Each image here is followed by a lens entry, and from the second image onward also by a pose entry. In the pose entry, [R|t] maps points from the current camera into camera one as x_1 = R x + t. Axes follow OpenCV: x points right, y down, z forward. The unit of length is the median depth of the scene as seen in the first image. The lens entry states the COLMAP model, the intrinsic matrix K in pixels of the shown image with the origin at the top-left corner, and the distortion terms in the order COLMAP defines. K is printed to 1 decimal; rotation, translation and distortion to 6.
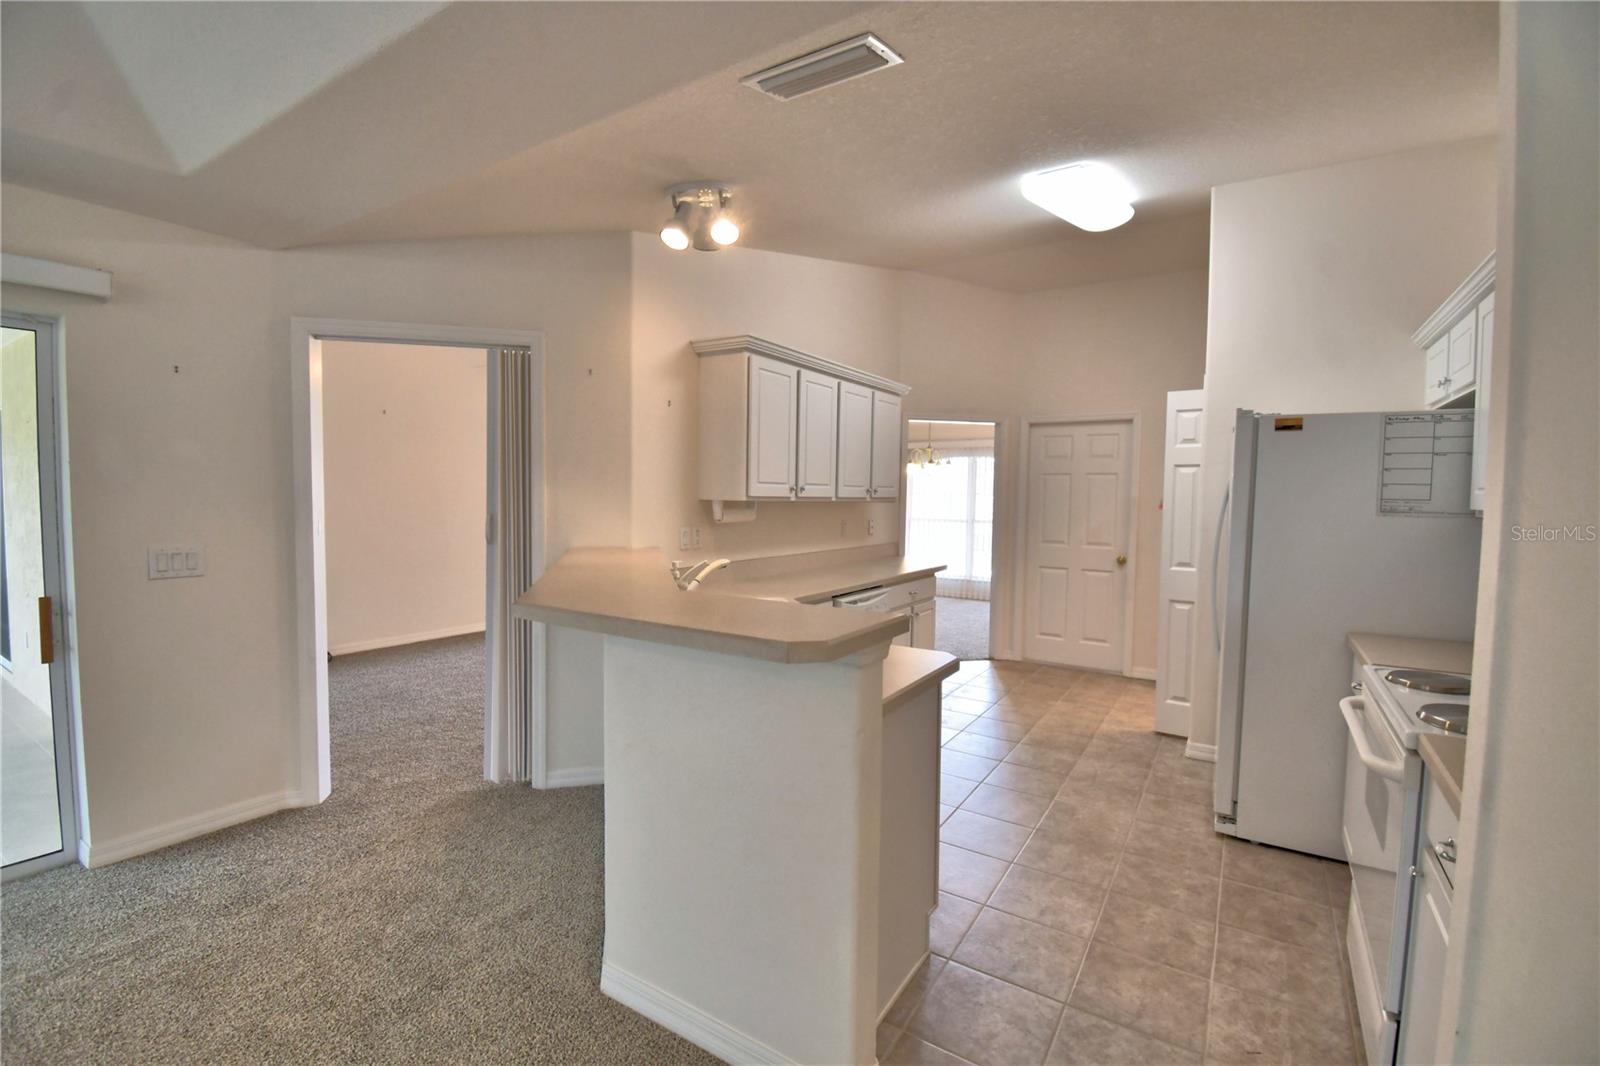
lens RADIAL K [[682.2, 0, 811.5], [0, 682.2, 528.3], [0, 0, 1]] dist [0.013149, -0.018724]
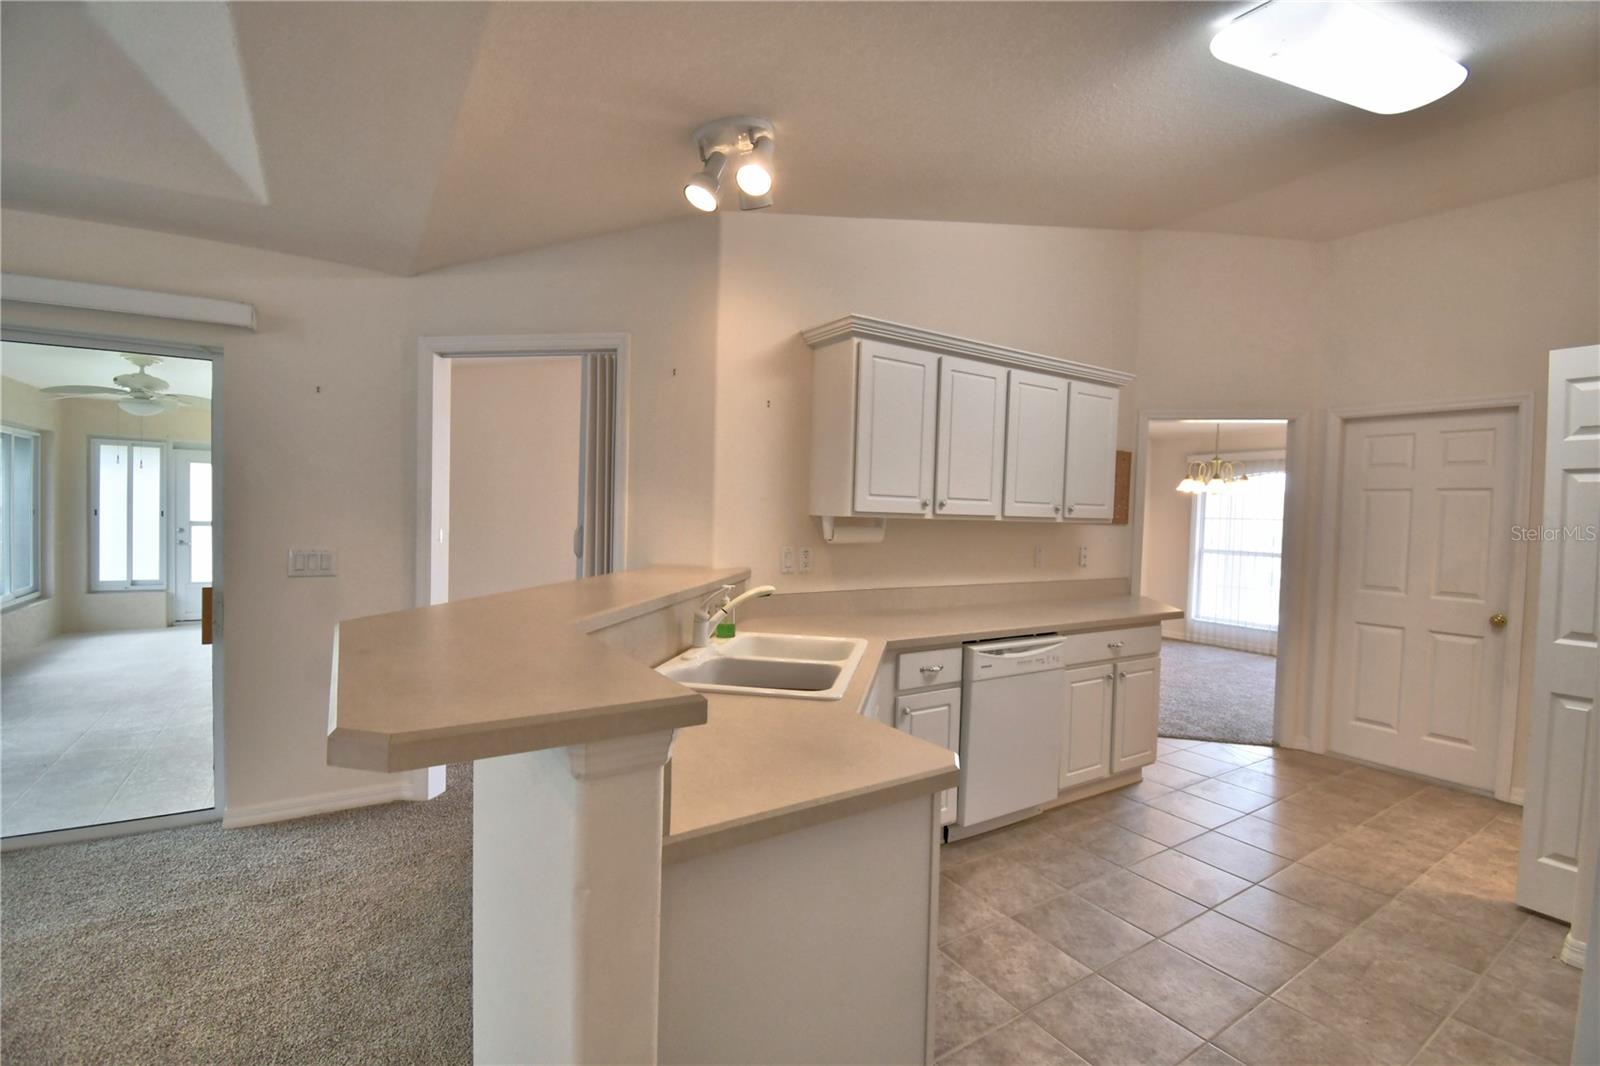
lens RADIAL K [[703.7, 0, 794.4], [0, 703.7, 531.7], [0, 0, 1]] dist [0.015497, -0.022880]
pose [[0.912921, 0.021578, -0.407565, 0.170447], [-0.034190, 0.999135, -0.023685, 0.000159], [0.406701, 0.035558, 0.912869, 0.178058]]
